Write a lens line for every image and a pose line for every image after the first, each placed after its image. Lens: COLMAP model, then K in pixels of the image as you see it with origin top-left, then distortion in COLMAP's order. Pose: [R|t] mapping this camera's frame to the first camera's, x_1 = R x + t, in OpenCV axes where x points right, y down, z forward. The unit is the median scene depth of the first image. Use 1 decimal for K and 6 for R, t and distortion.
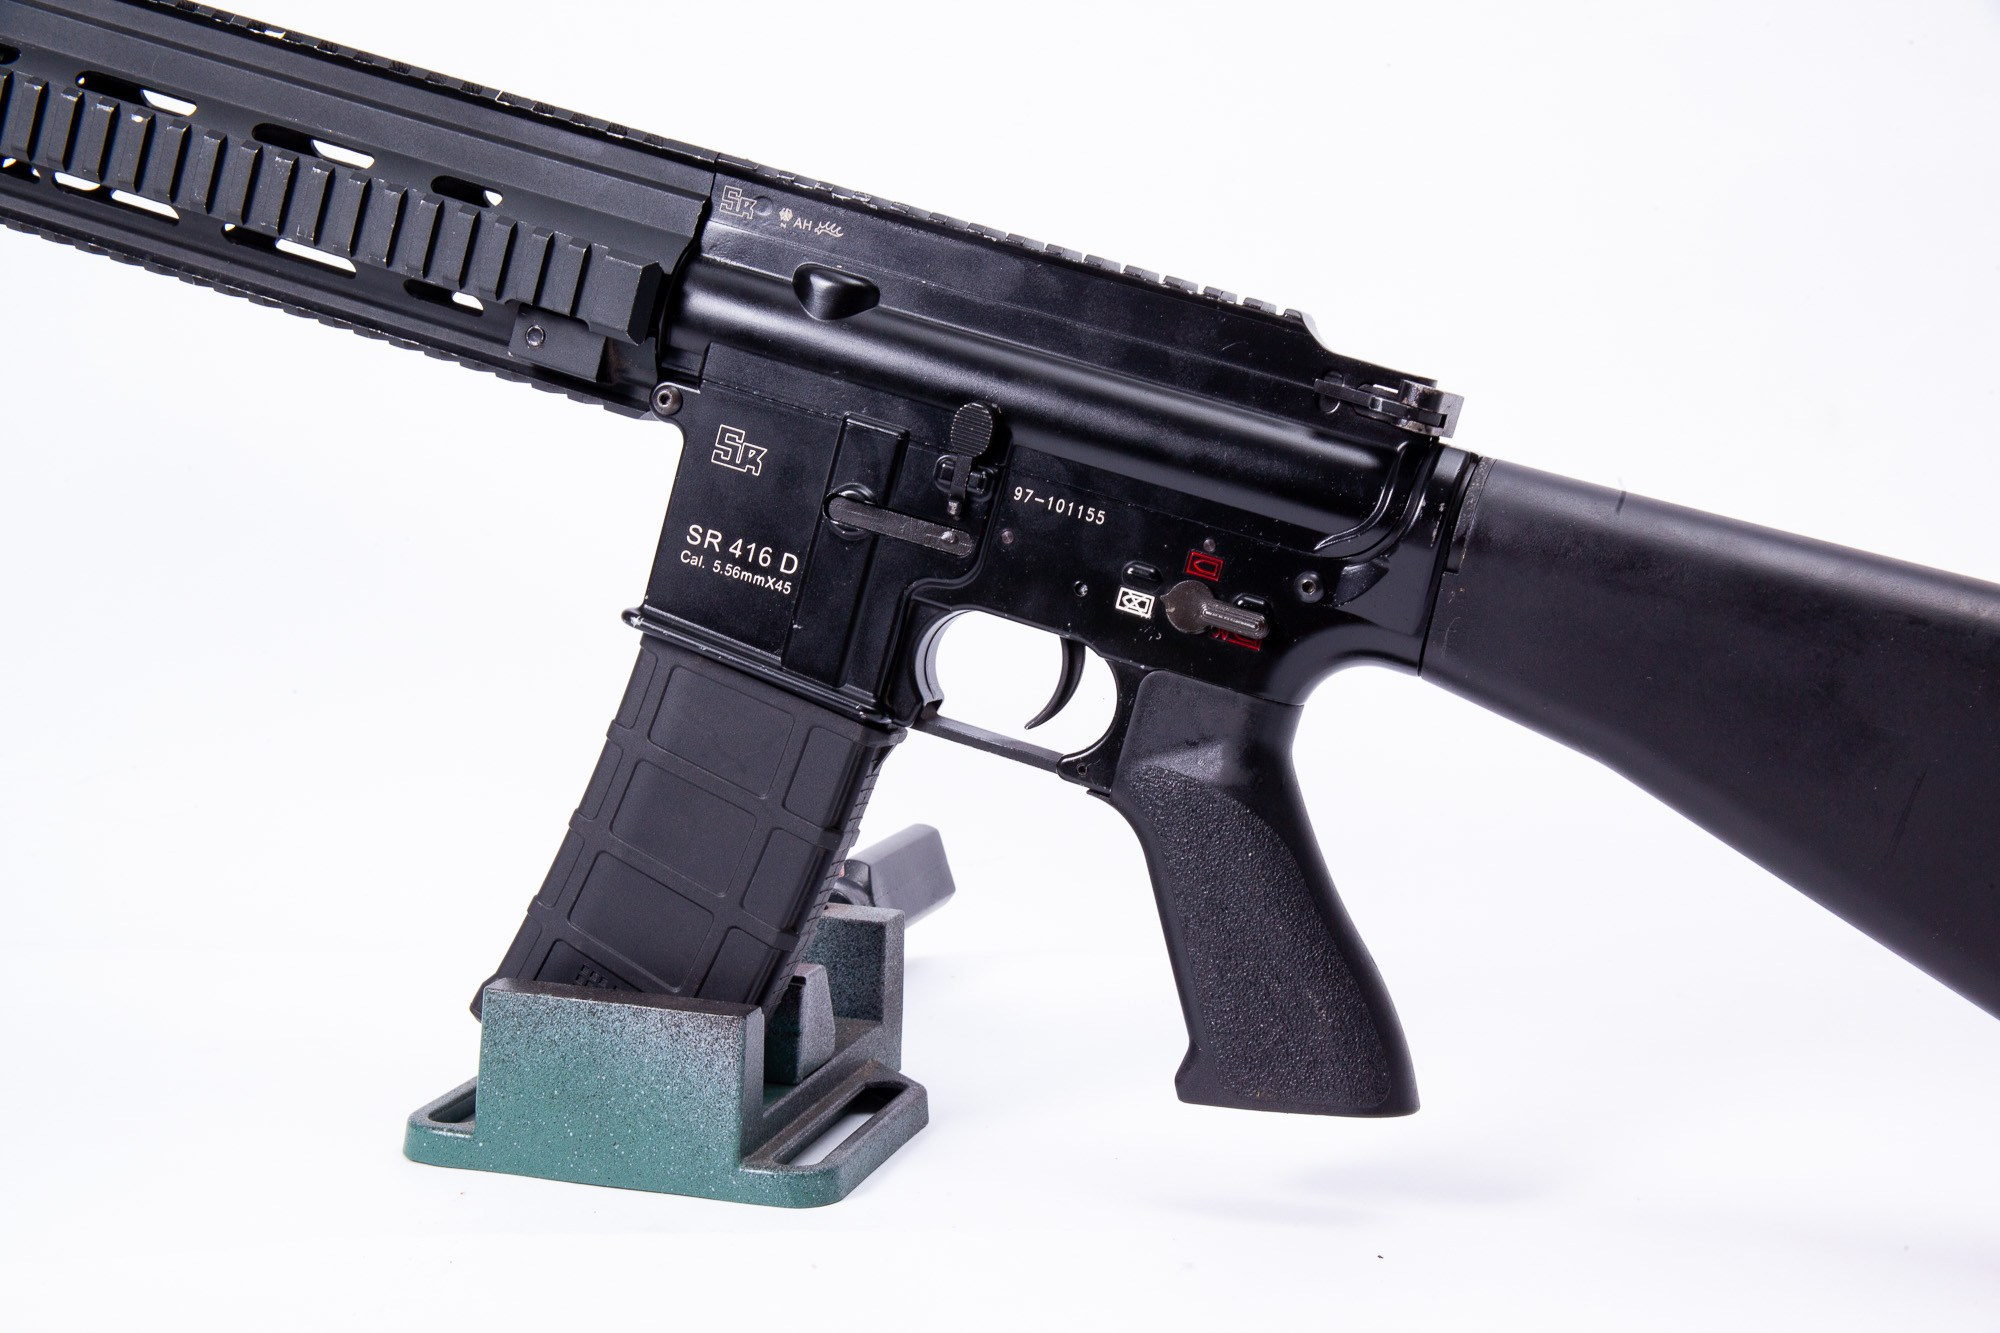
lens RADIAL K [[3315.9, 0, 1000.0], [0, 3315.9, 666.5], [0, 0, 1]] dist [0.137621, 0.060714]
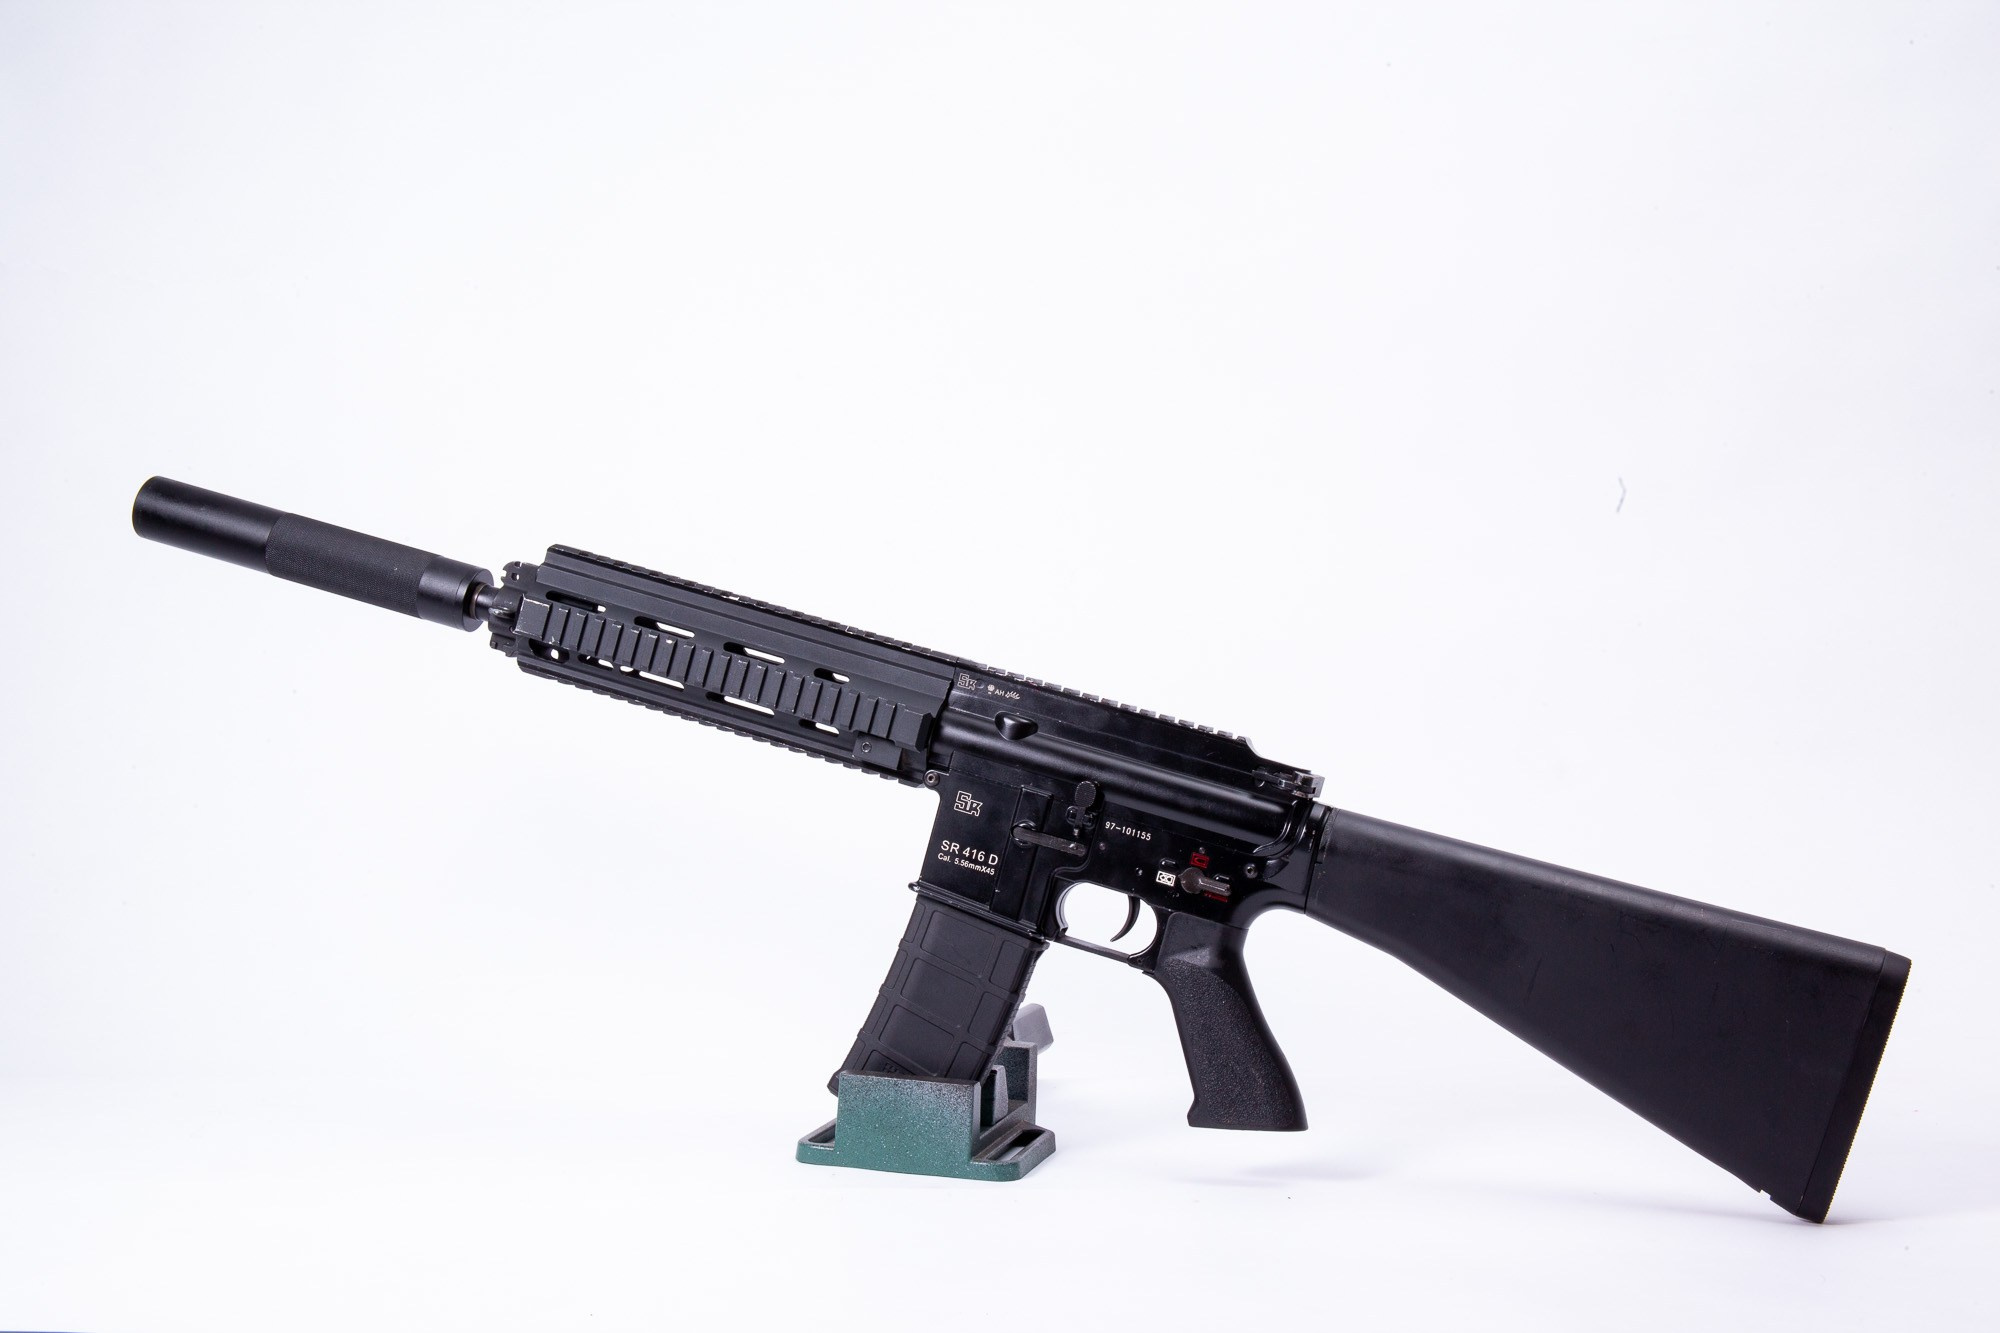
lens RADIAL K [[3078.4, 0, 1000.0], [0, 3078.4, 666.5], [0, 0, 1]] dist [0.142790, 0.004521]
pose [[0.999864, -0.001497, 0.016426, -0.090177], [0.002985, 0.995853, -0.090931, 0.022482], [-0.016221, 0.090968, 0.995722, -0.879840]]
